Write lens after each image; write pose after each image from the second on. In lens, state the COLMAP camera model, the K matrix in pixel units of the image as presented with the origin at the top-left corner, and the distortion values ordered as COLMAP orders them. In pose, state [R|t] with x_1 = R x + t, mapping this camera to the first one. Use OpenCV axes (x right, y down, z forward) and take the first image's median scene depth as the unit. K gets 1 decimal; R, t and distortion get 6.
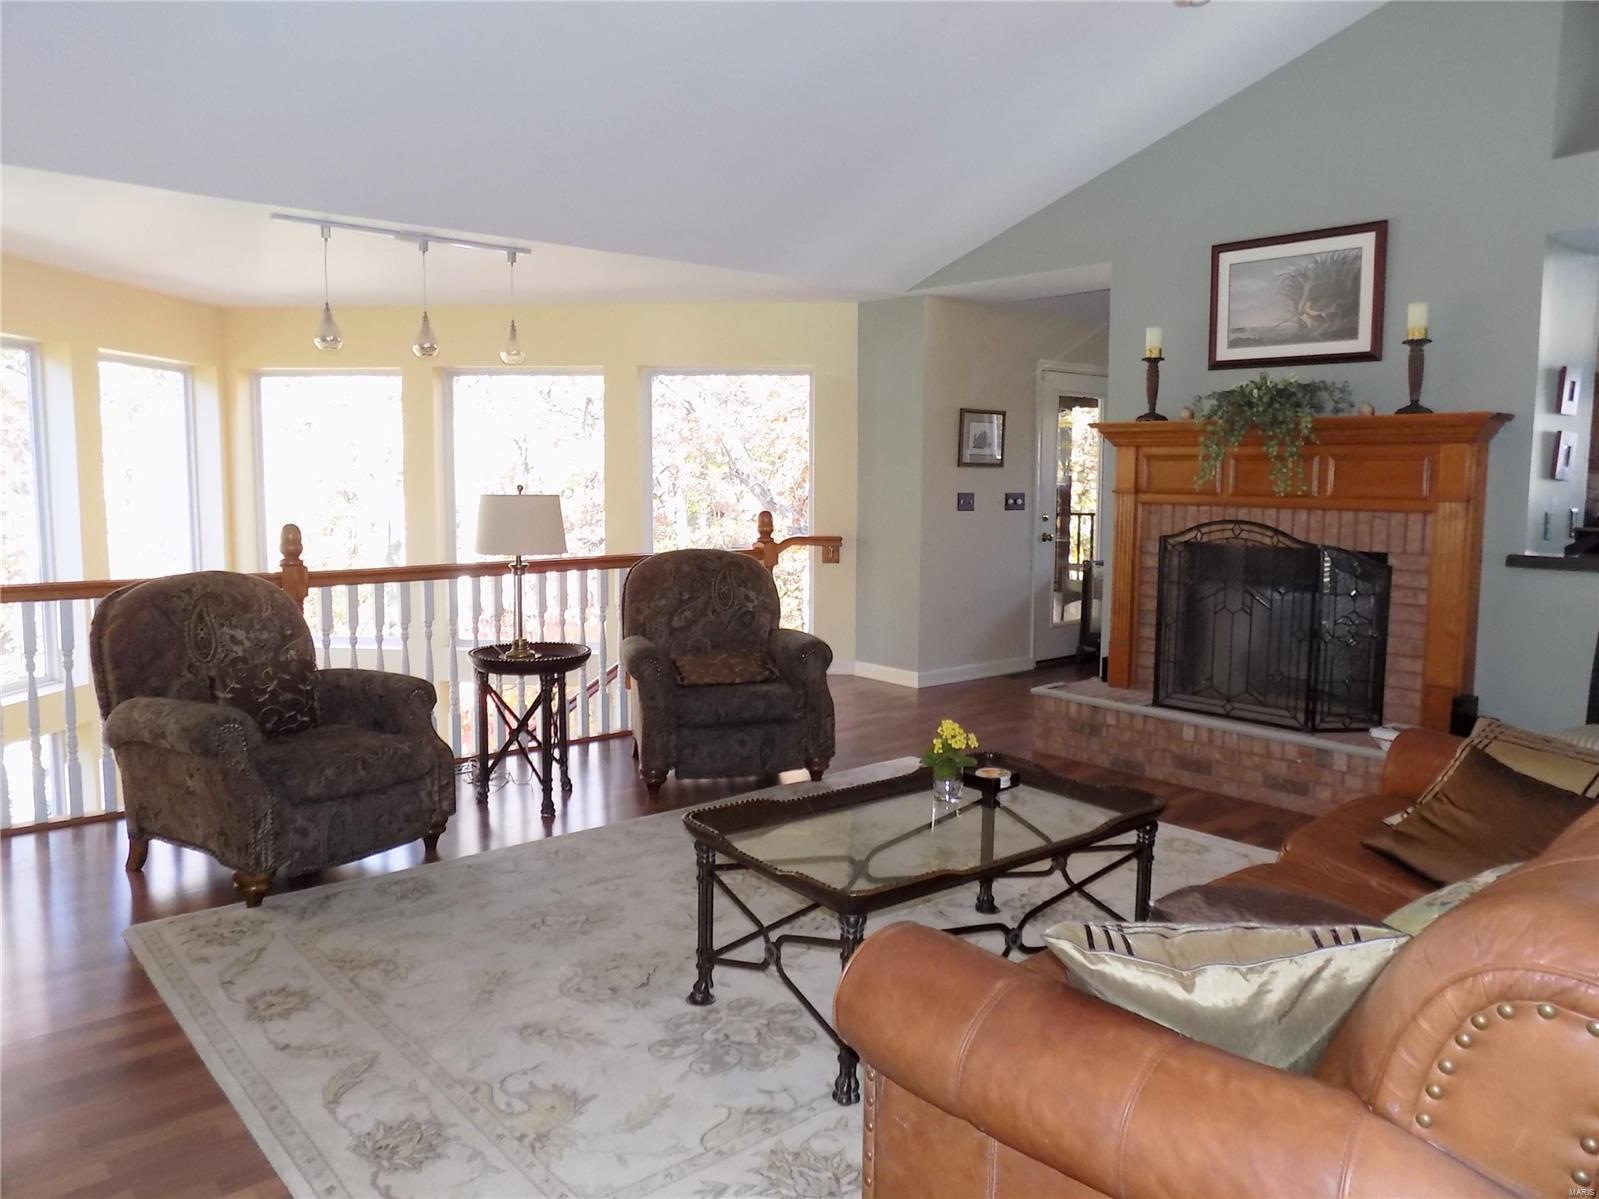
lens RADIAL K [[1123.9, 0, 799.5], [0, 1123.9, 599.5], [0, 0, 1]] dist [-0.077975, 0.078881]
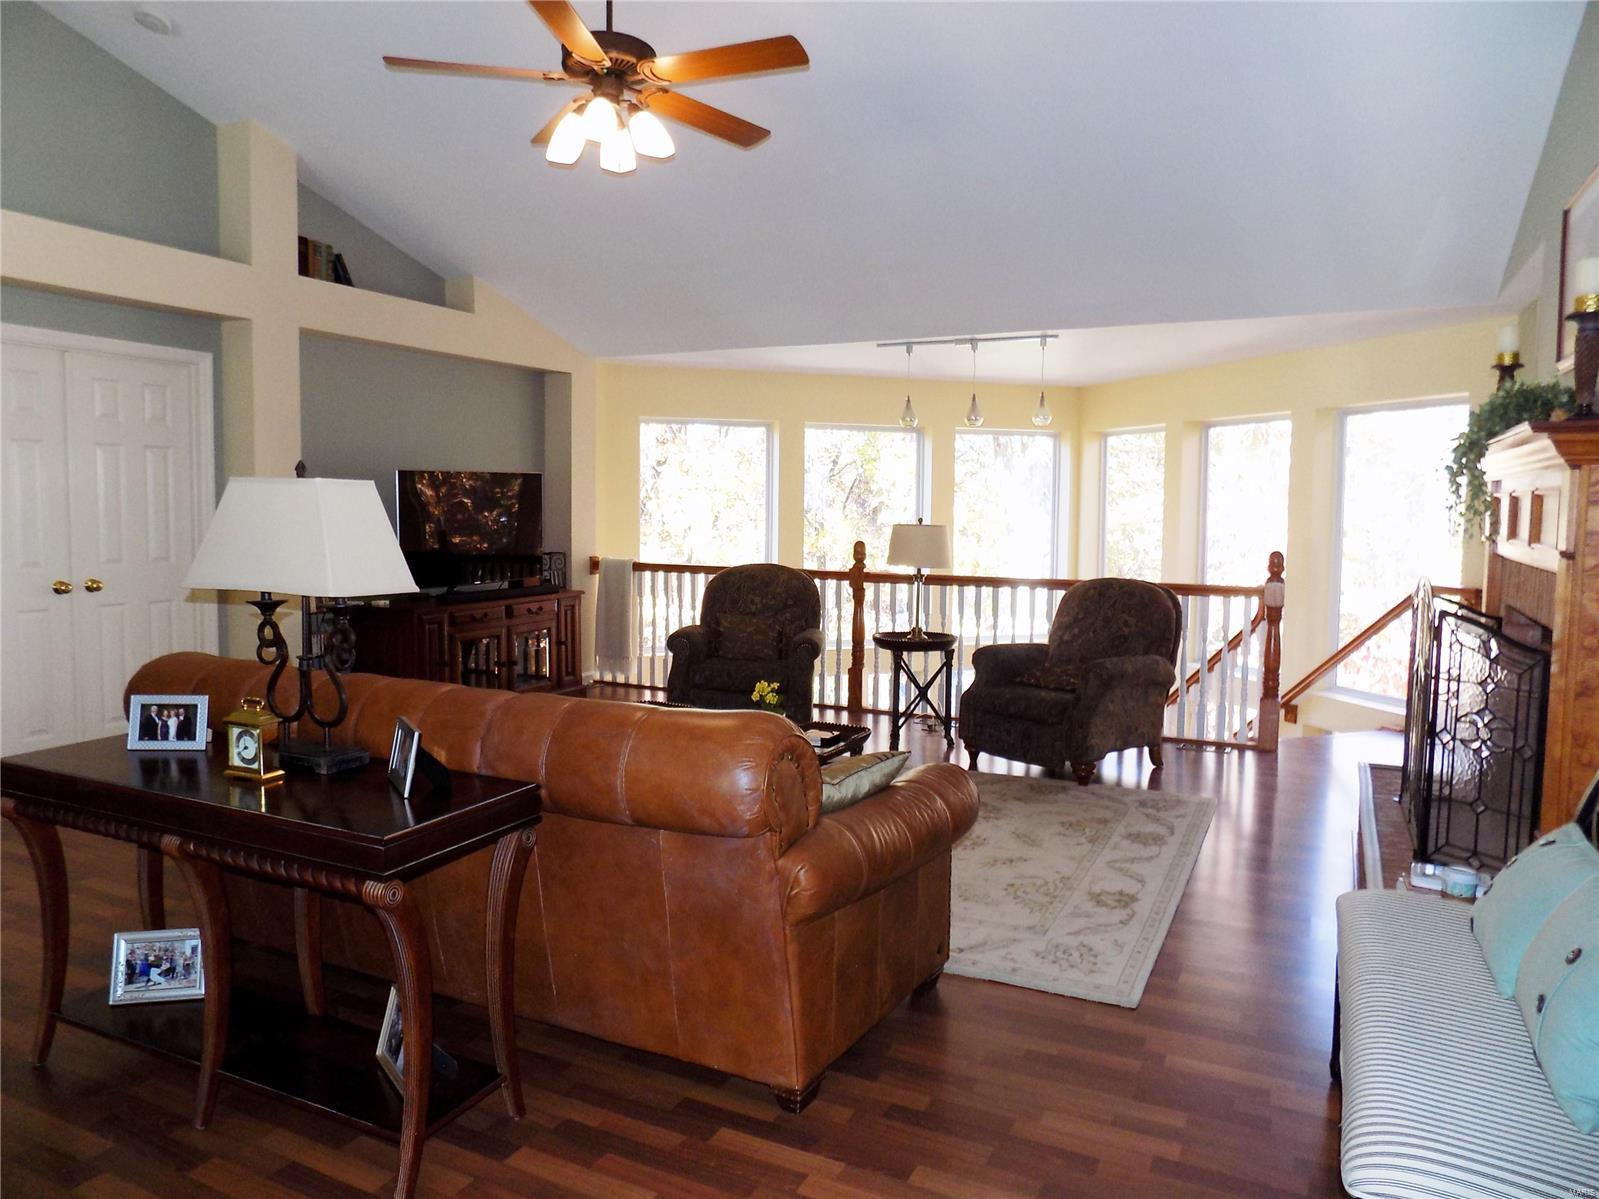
lens RADIAL K [[1087.8, 0, 797.5], [0, 1087.8, 592.1], [0, 0, 1]] dist [-0.070798, 0.075629]
pose [[0.391108, 0.071654, -0.917551, 0.914639], [-0.110123, 0.993446, 0.030640, -0.033214], [0.913733, 0.089060, 0.396435, 0.308811]]
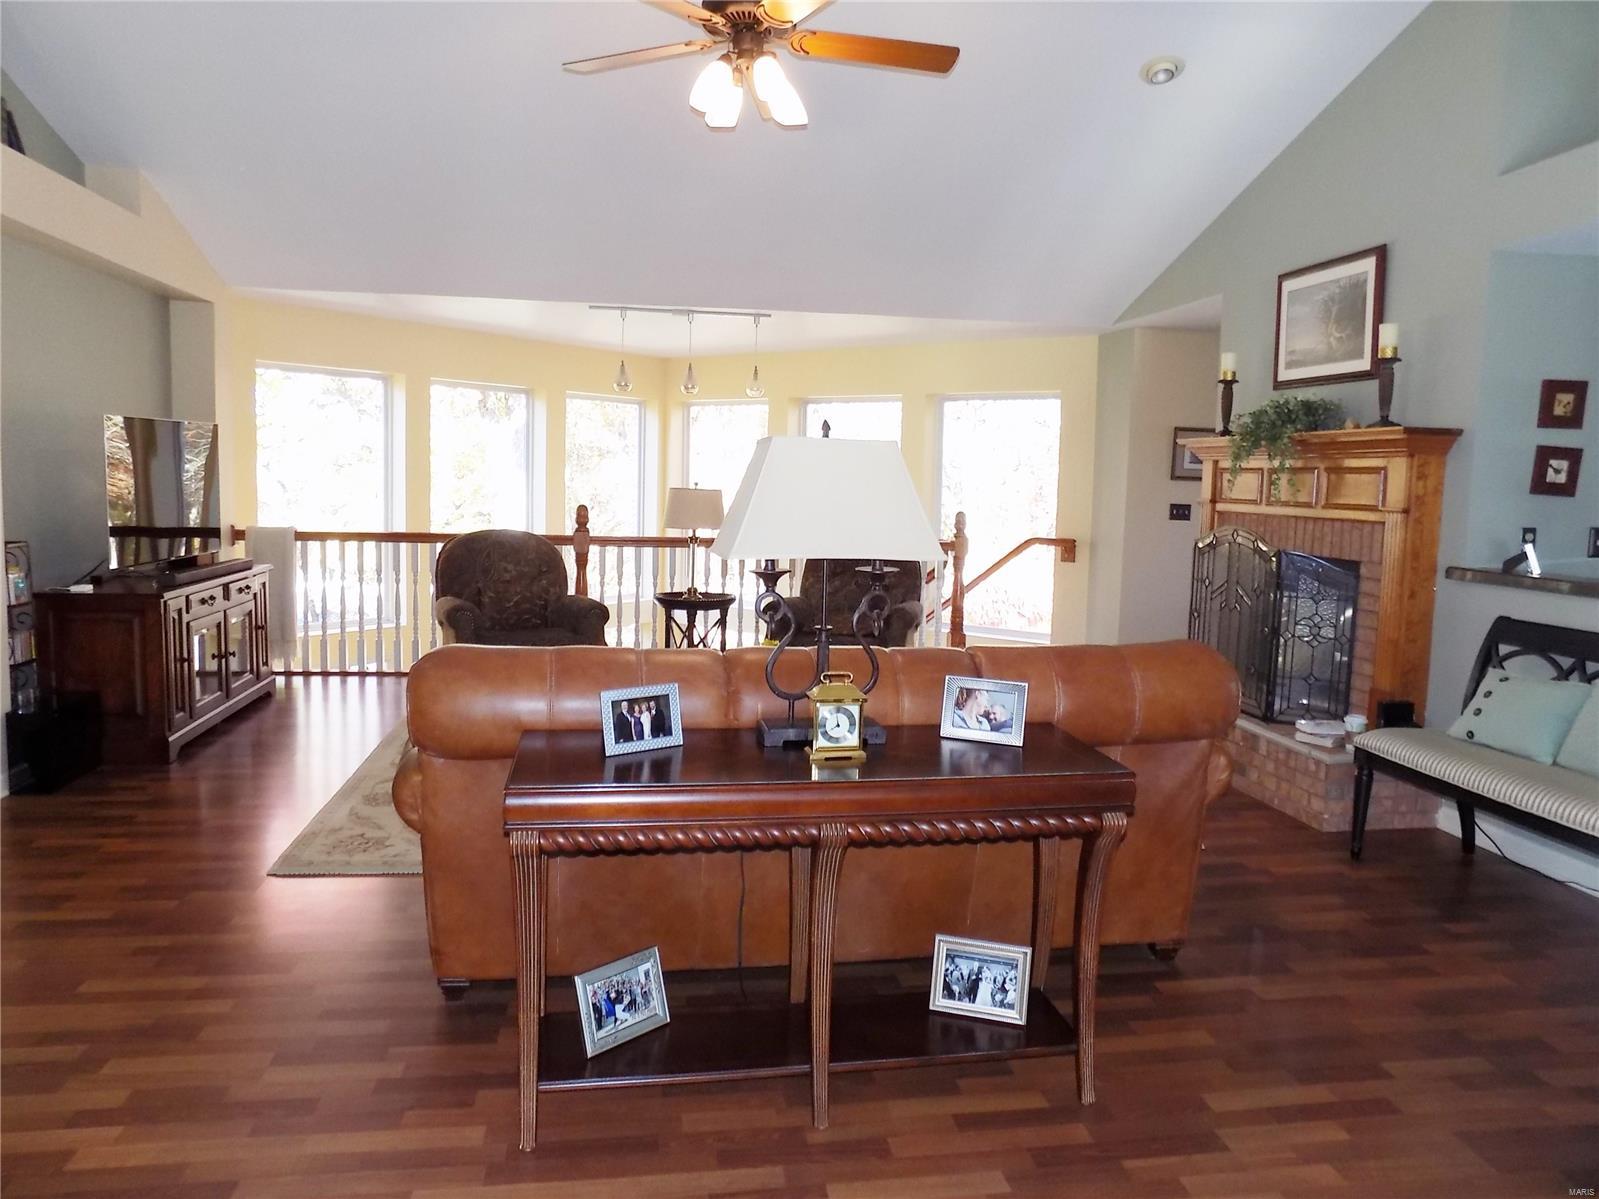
lens RADIAL K [[1087.8, 0, 797.5], [0, 1087.8, 592.1], [0, 0, 1]] dist [-0.070798, 0.075629]
pose [[0.852126, 0.069107, -0.518754, 0.589860], [-0.077648, 0.996967, 0.005266, 0.022395], [0.517544, 0.035793, 0.854907, -0.141281]]
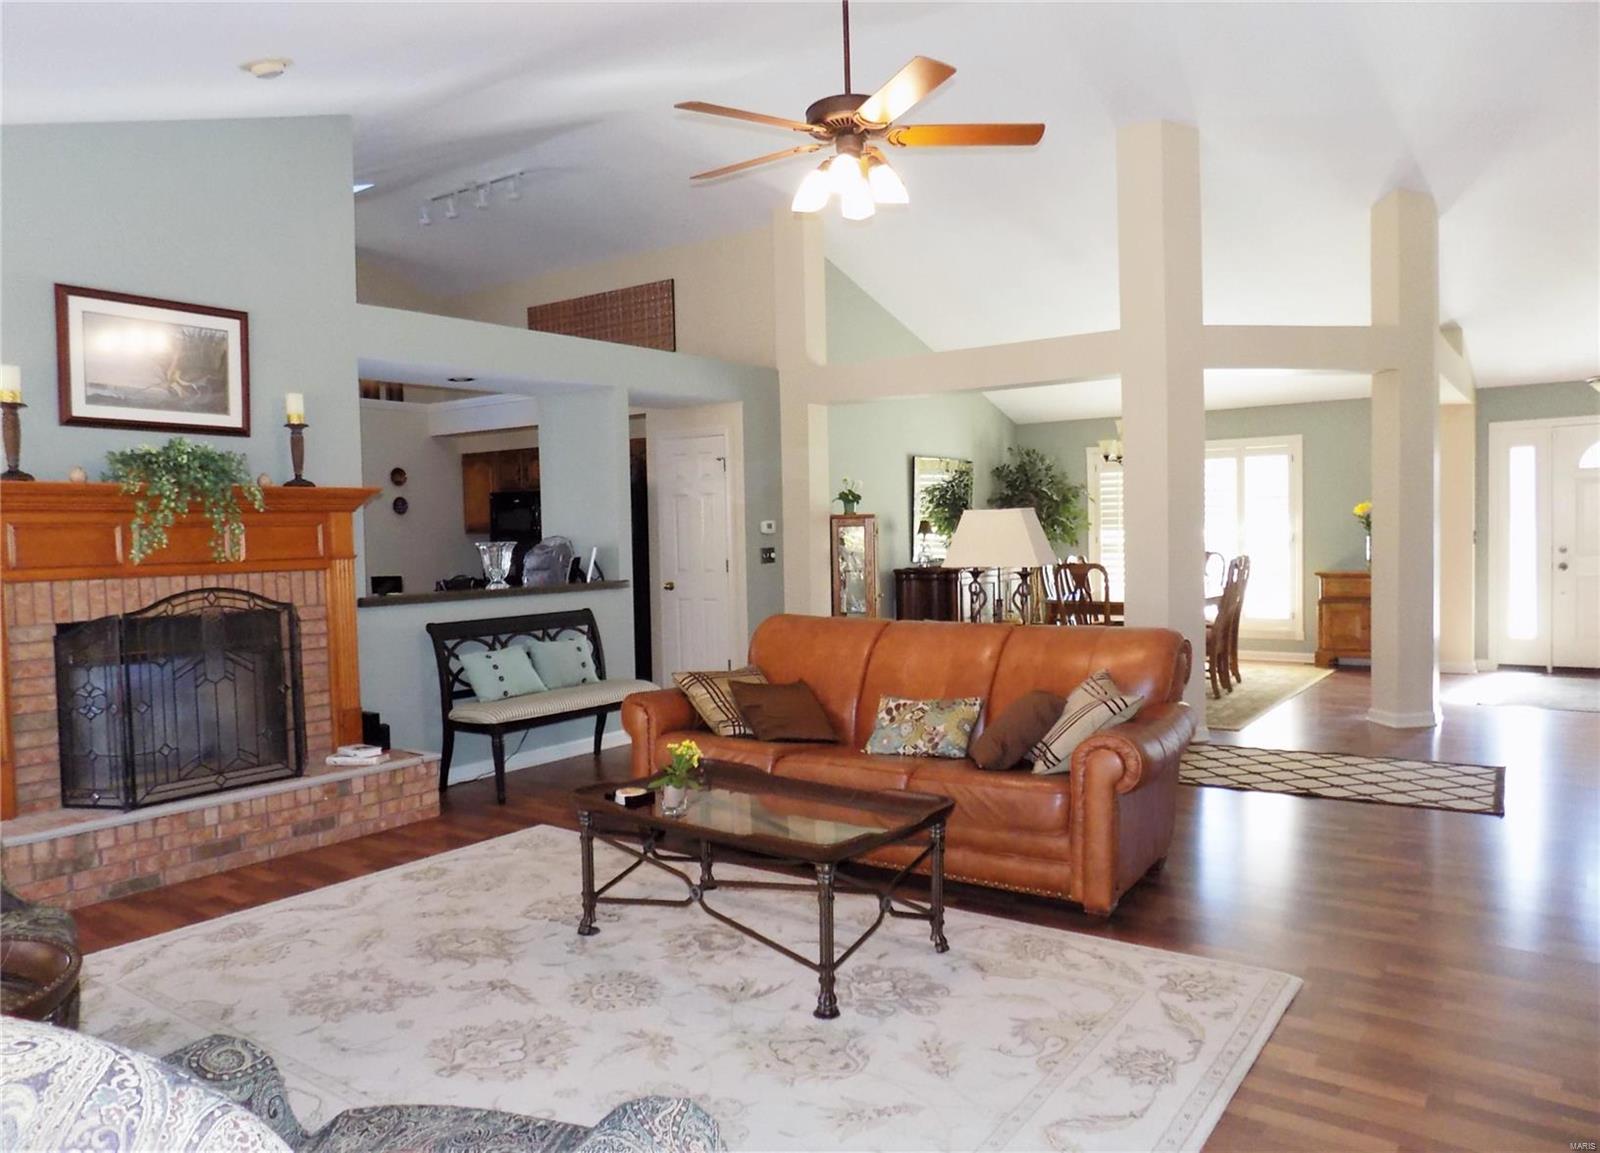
lens RADIAL K [[1111.0, 0, 785.4], [0, 1111.0, 591.2], [0, 0, 1]] dist [-0.082152, 0.083103]
pose [[-0.213262, -0.055541, 0.975415, -0.659862], [0.126814, 0.988363, 0.084004, -0.086238], [-0.968730, 0.141611, -0.203737, 0.715788]]
